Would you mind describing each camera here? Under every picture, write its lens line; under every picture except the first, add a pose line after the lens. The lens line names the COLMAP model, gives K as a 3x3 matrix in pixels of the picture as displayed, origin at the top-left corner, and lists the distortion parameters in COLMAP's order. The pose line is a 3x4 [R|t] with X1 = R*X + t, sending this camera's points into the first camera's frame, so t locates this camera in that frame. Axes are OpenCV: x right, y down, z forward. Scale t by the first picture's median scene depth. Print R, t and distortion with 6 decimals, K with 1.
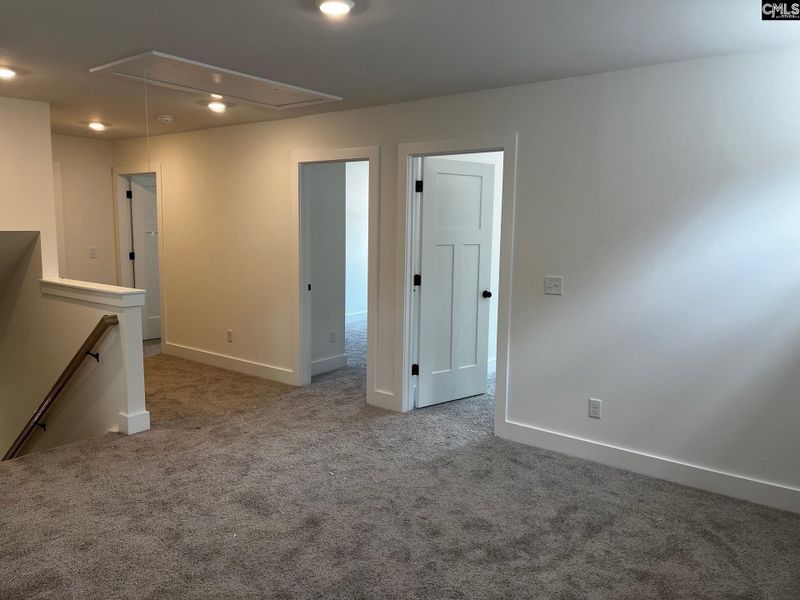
lens RADIAL K [[601.4, 0, 400.0], [0, 601.4, 300.0], [0, 0, 1]] dist [0.066781, -0.089494]
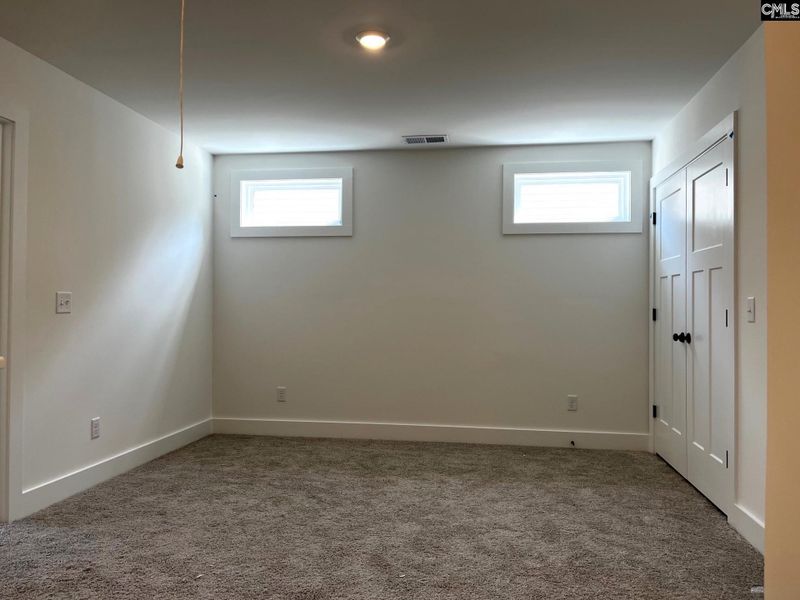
lens RADIAL K [[601.4, 0, 400.0], [0, 601.4, 300.0], [0, 0, 1]] dist [0.066781, -0.089494]
pose [[-0.502591, -0.010648, 0.864459, -0.758174], [0.087589, 0.994152, 0.063170, -0.041856], [-0.860076, 0.107466, -0.498719, 1.051603]]
